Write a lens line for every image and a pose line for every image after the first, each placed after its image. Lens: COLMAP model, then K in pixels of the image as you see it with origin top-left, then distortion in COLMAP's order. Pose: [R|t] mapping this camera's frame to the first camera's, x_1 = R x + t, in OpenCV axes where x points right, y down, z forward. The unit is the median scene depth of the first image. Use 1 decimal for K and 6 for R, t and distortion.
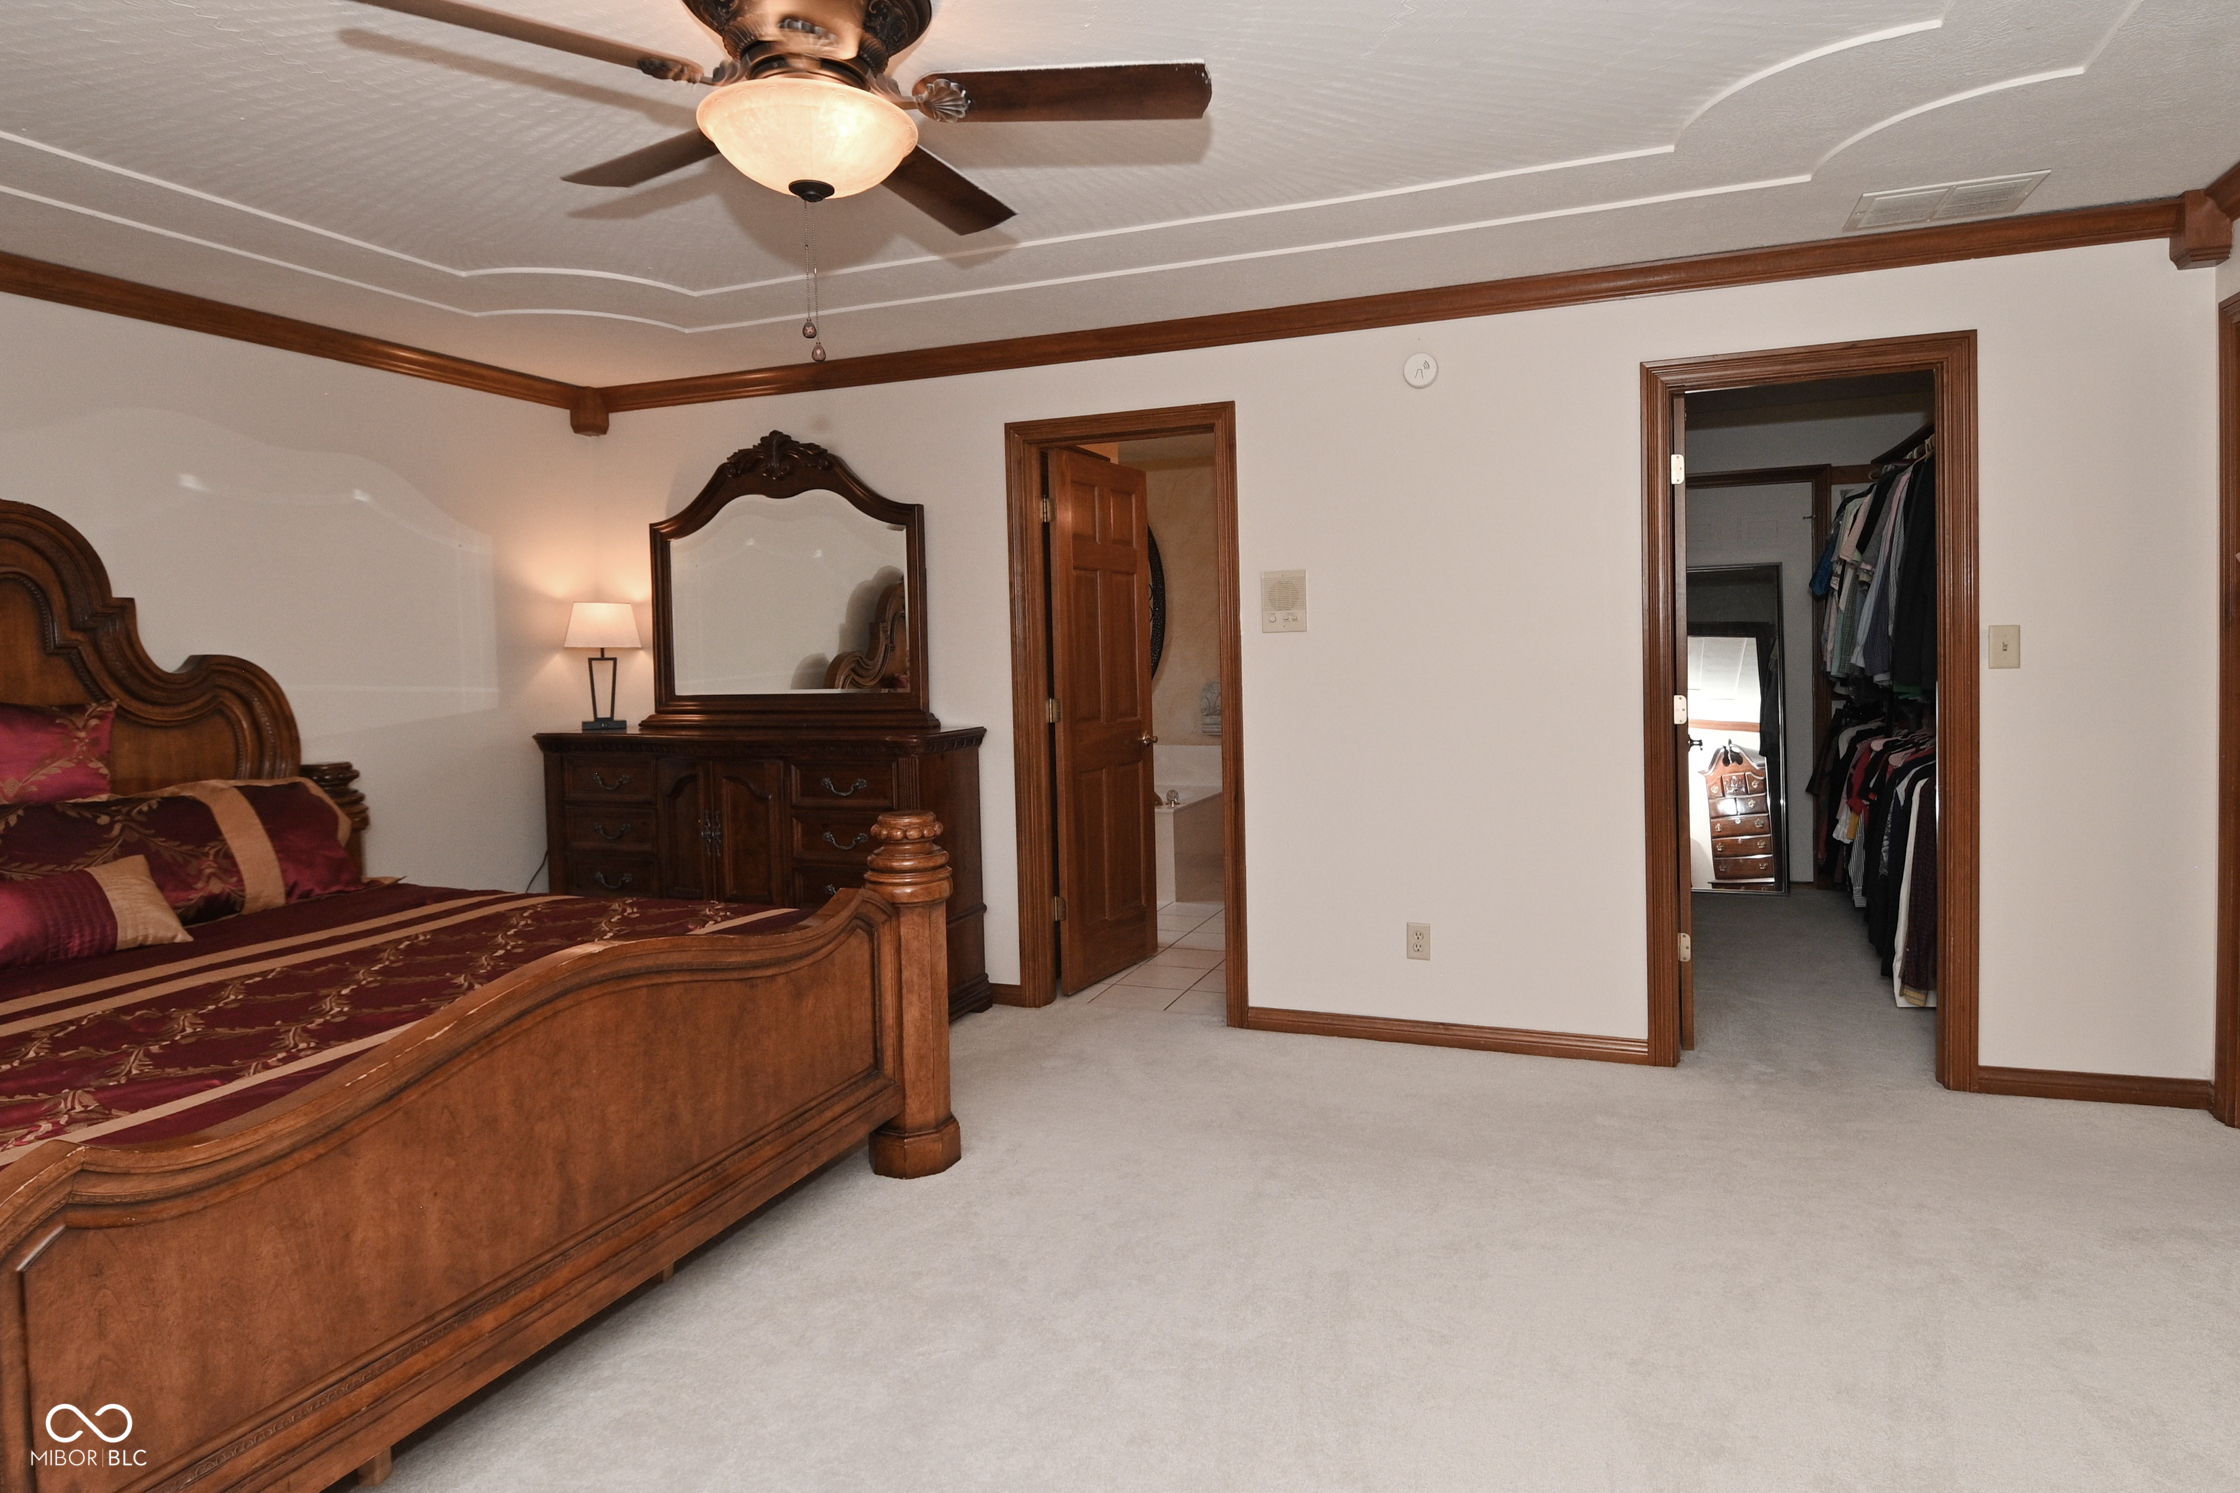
lens RADIAL K [[1169.0, 0, 1125.0], [0, 1169.0, 723.0], [0, 0, 1]] dist [0.021977, -0.035211]
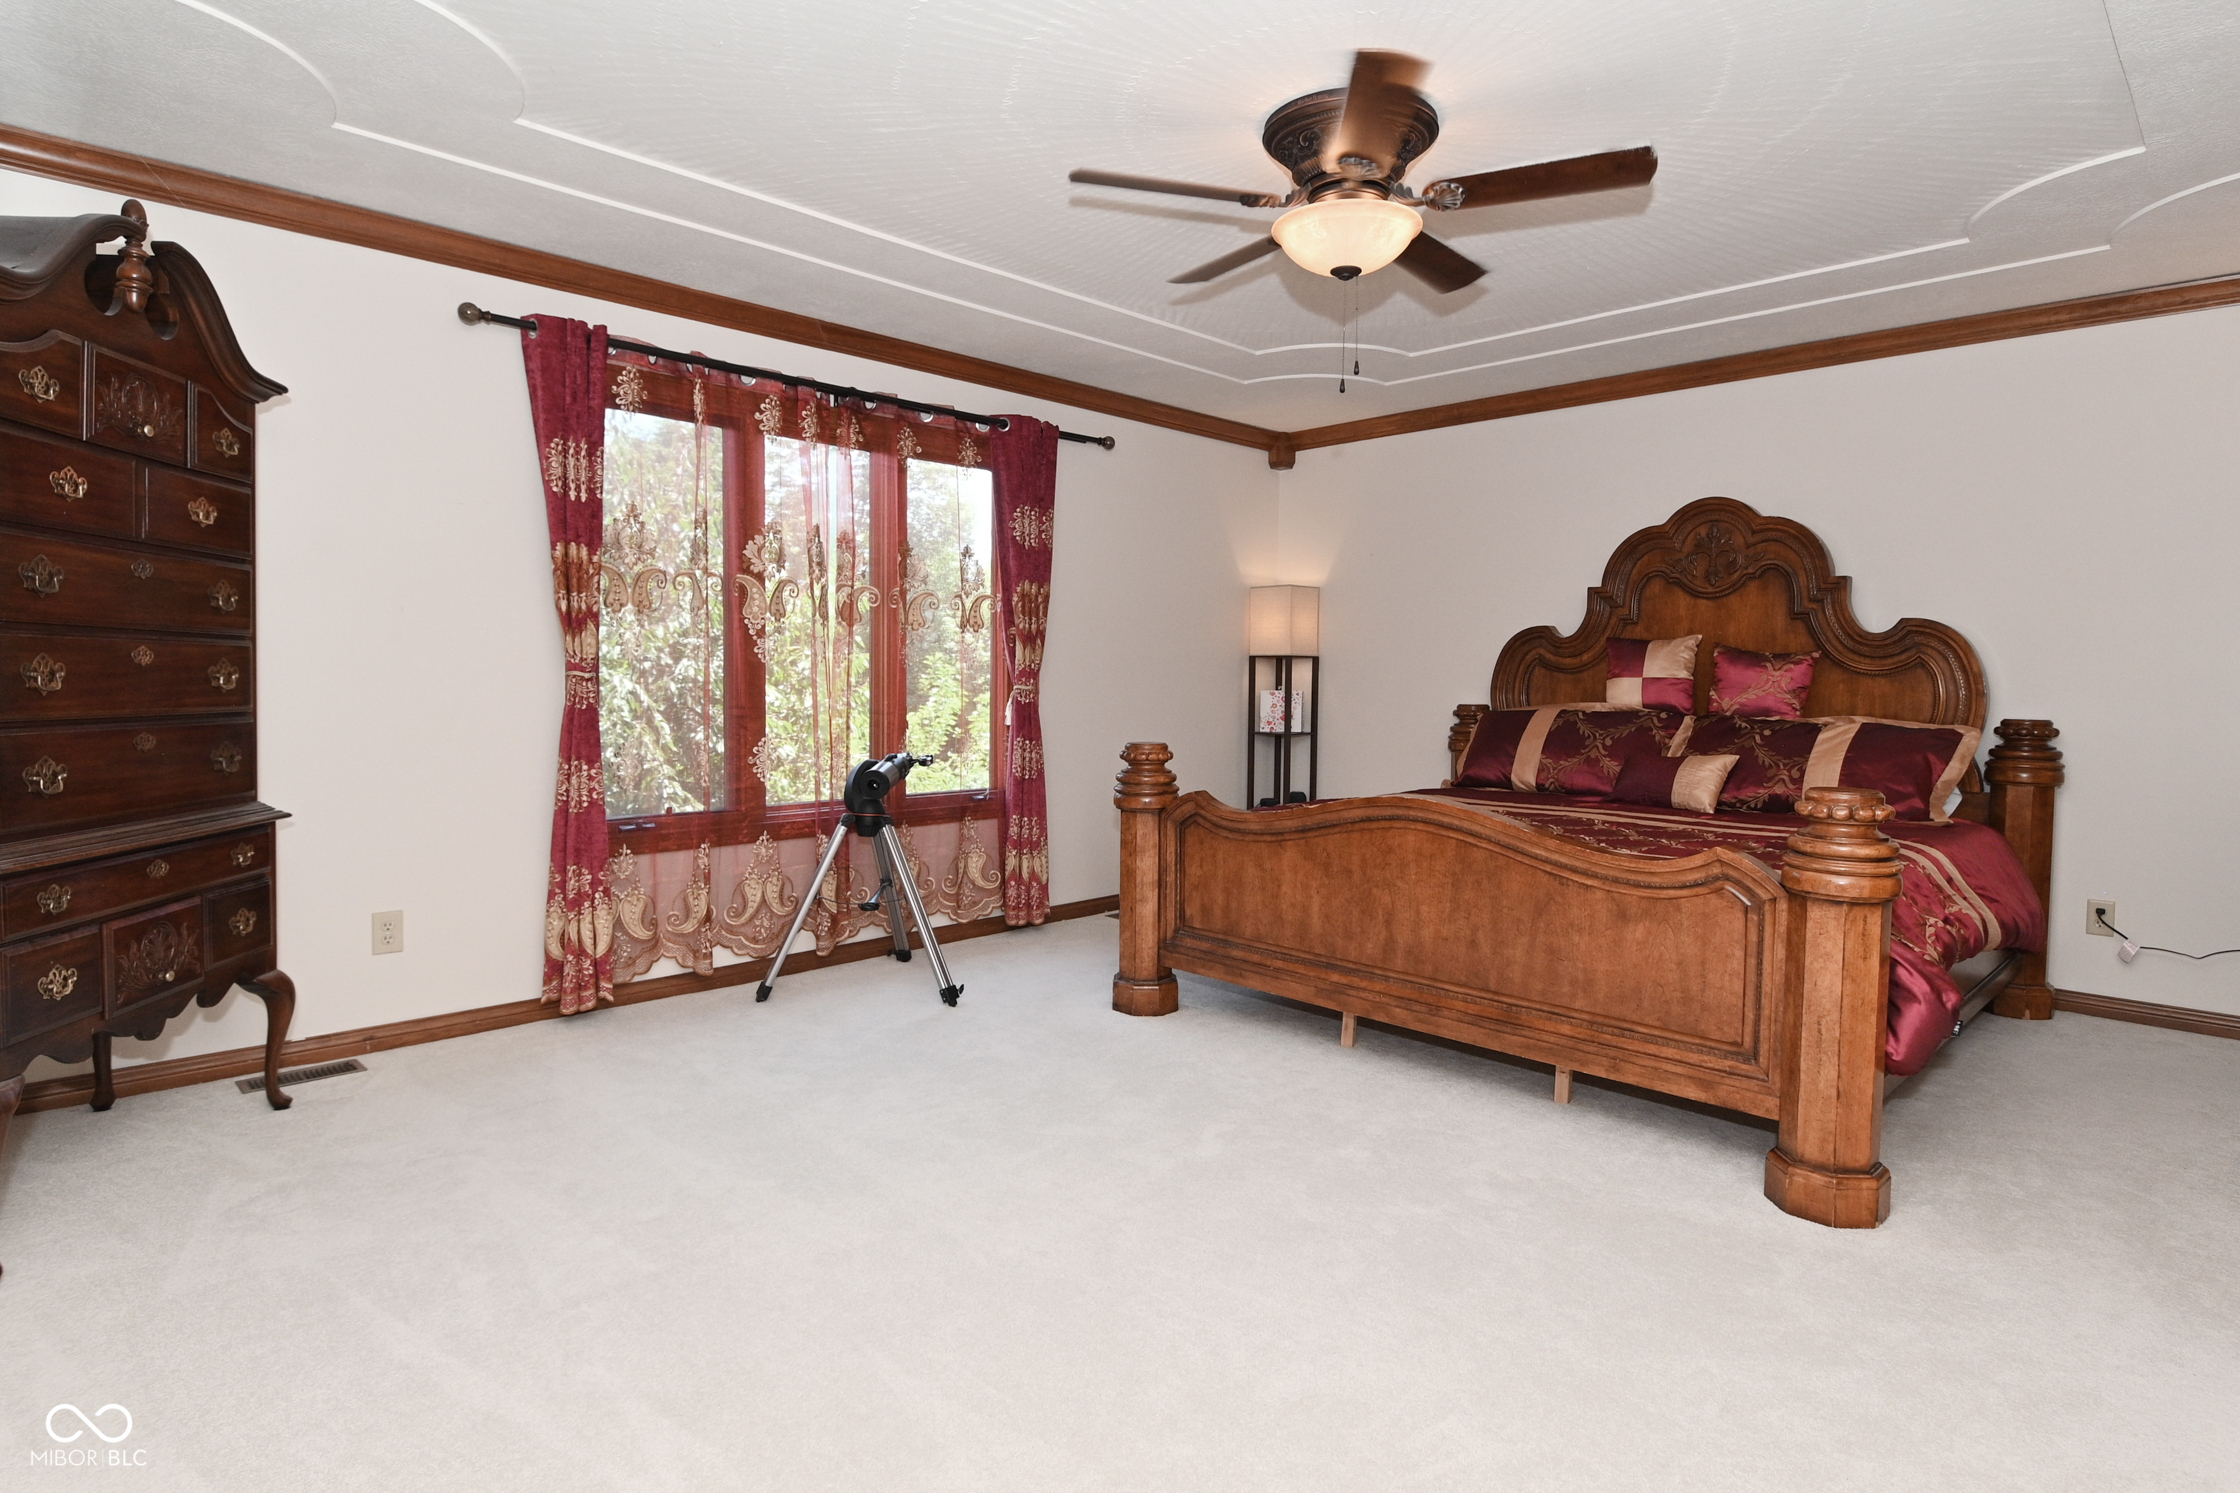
lens RADIAL K [[1169.0, 0, 1125.0], [0, 1169.0, 723.0], [0, 0, 1]] dist [0.021977, -0.035211]
pose [[-0.387643, 0.058364, -0.919960, 0.993840], [-0.051196, 0.995090, 0.084703, -0.014963], [0.920387, 0.079933, -0.382751, 1.102520]]
